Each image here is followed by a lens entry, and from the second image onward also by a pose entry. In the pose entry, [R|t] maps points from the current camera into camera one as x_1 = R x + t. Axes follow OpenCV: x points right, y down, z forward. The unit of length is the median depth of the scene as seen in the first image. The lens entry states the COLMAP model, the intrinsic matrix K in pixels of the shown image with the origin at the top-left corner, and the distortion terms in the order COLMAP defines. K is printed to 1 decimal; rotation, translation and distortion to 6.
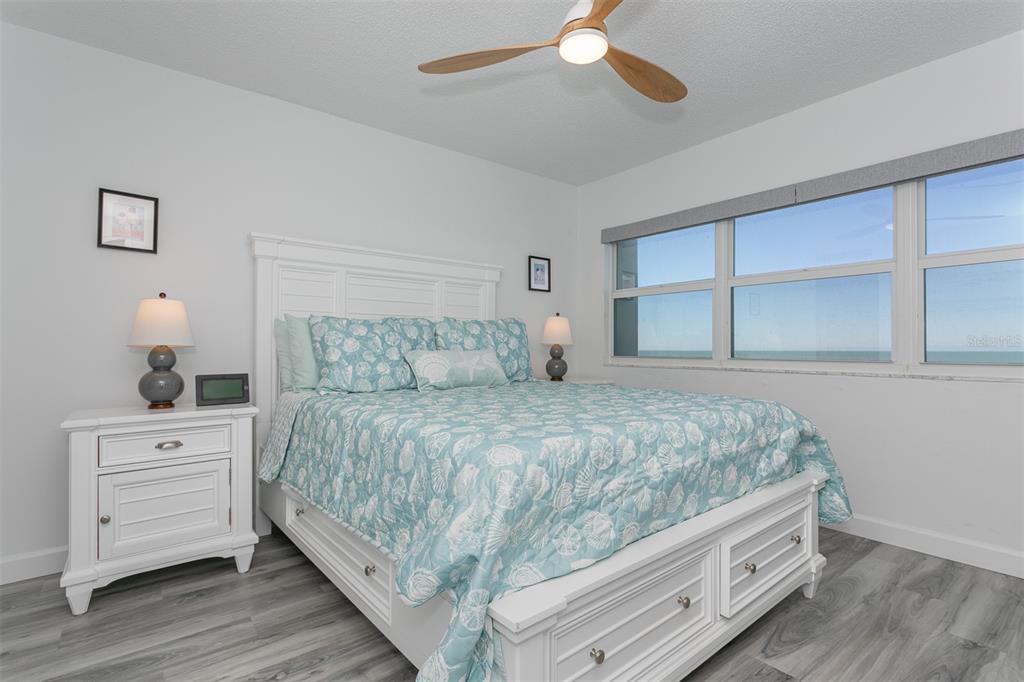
lens RADIAL K [[488.7, 0, 512.0], [0, 488.7, 341.0], [0, 0, 1]] dist [0.001312, 0.000213]
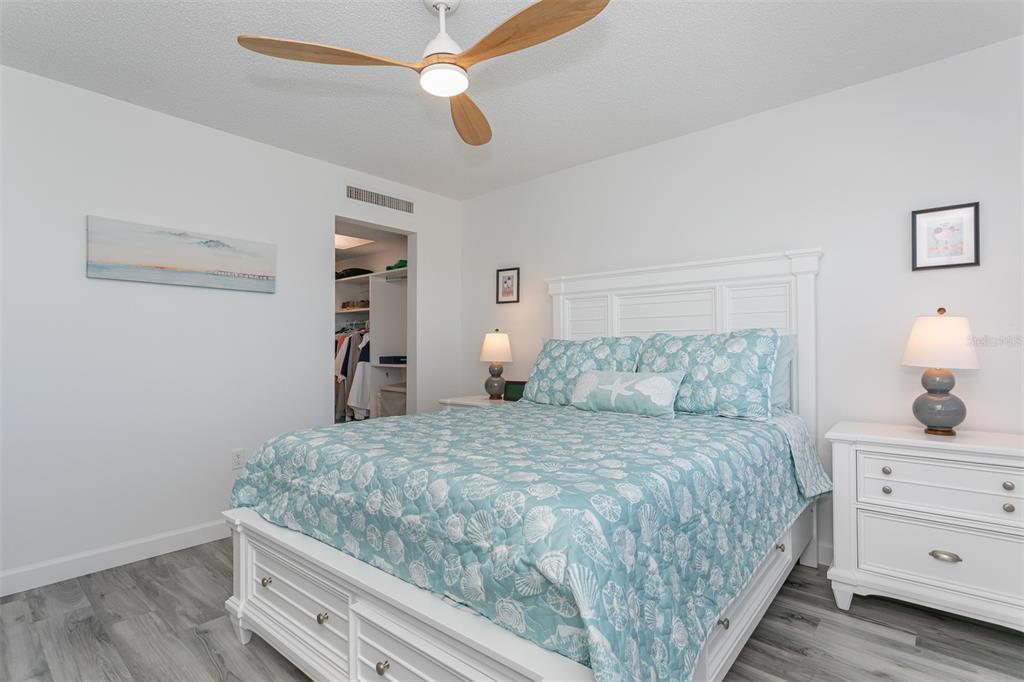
lens RADIAL K [[501.6, 0, 512.0], [0, 501.6, 341.0], [0, 0, 1]] dist [-0.033357, 0.000005]
pose [[0.177642, -0.035567, -0.983452, 0.524429], [-0.005729, 0.999292, -0.037175, 0.002114], [0.984079, 0.012238, 0.177313, 0.445025]]
